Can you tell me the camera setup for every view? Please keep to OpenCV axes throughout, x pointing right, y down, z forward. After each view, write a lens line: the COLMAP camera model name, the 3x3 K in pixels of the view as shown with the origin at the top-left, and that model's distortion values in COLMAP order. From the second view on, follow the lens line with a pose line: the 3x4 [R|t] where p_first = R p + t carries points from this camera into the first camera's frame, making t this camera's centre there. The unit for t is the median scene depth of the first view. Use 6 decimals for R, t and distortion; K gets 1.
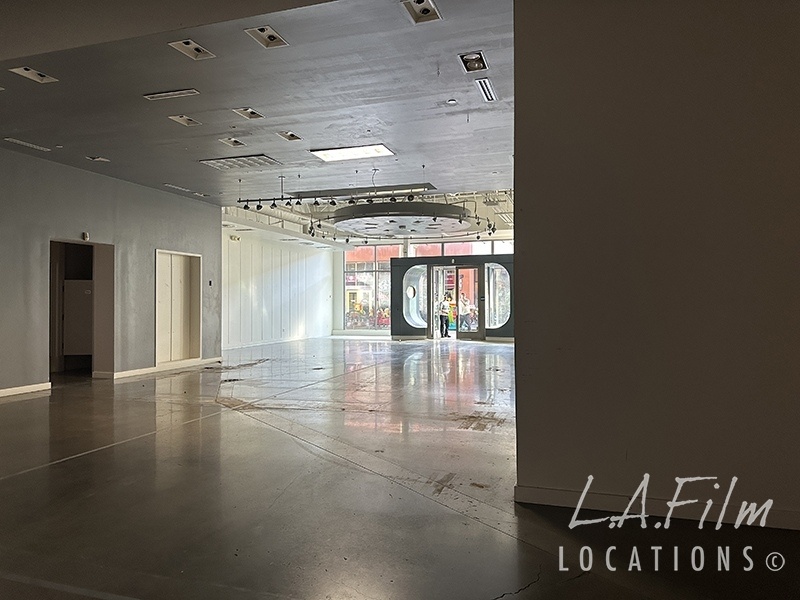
lens RADIAL K [[557.9, 0, 401.7], [0, 557.9, 296.9], [0, 0, 1]] dist [0.138131, -0.218298]
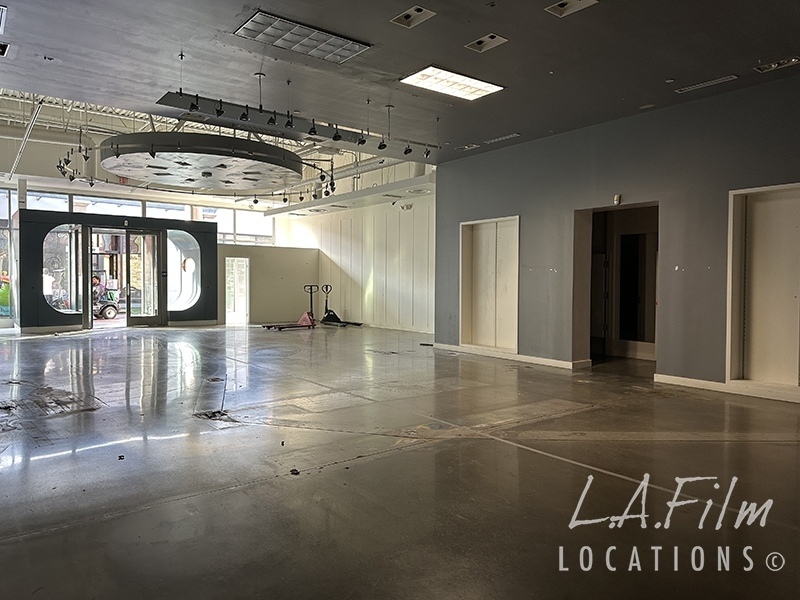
lens RADIAL K [[551.7, 0, 399.1], [0, 551.7, 292.6], [0, 0, 1]] dist [0.089117, -0.097186]
pose [[0.562477, -0.009084, 0.826763, -0.554268], [-0.018600, 0.999548, 0.023637, 0.007740], [-0.826604, -0.028673, 0.562054, 0.457453]]
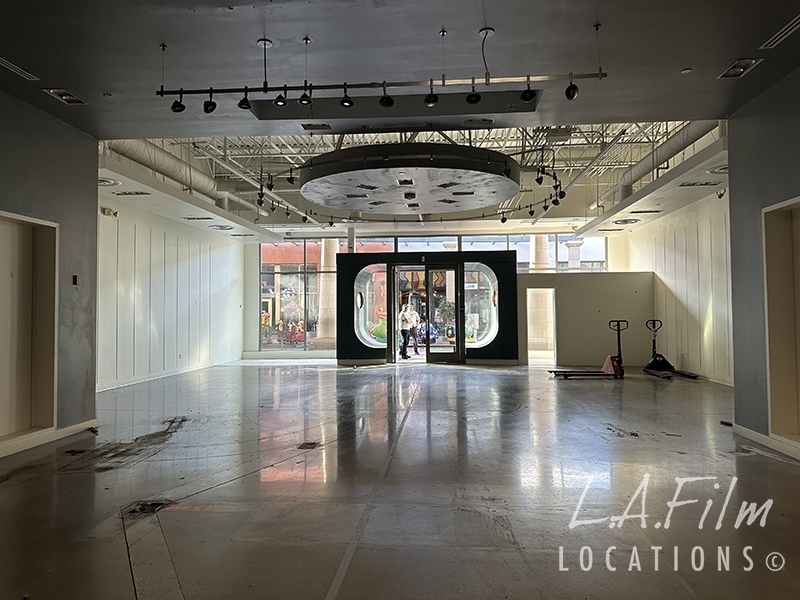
lens RADIAL K [[557.9, 0, 401.7], [0, 557.9, 296.9], [0, 0, 1]] dist [0.138131, -0.218298]
pose [[0.973632, 0.004186, 0.228086, -0.183013], [-0.000018, 0.999833, -0.018275, 0.000903], [-0.228125, 0.017789, 0.973469, 0.466445]]
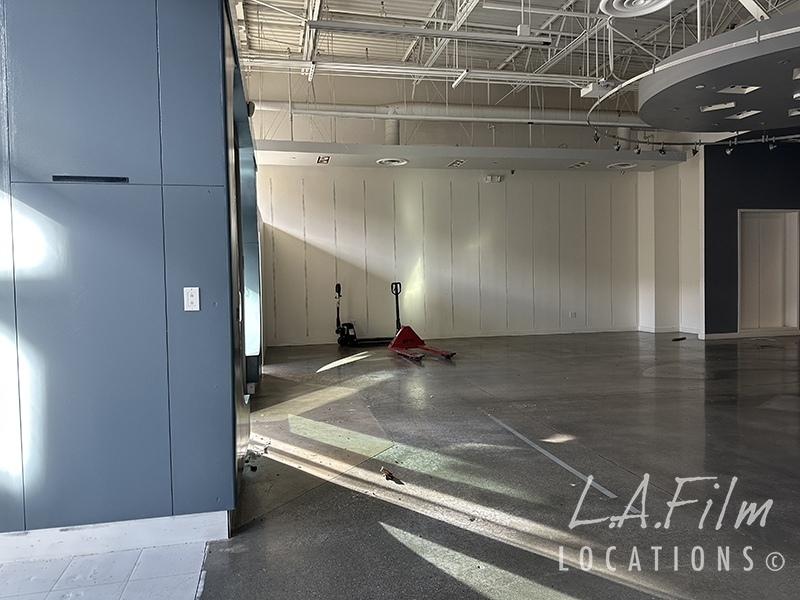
lens RADIAL K [[560.5, 0, 400.1], [0, 560.5, 297.0], [0, 0, 1]] dist [0.080741, -0.093451]
pose [[-0.502094, -0.011654, 0.864734, -0.286846], [0.013203, 0.999689, 0.021139, 0.029424], [-0.864712, 0.022031, -0.501785, 1.831215]]
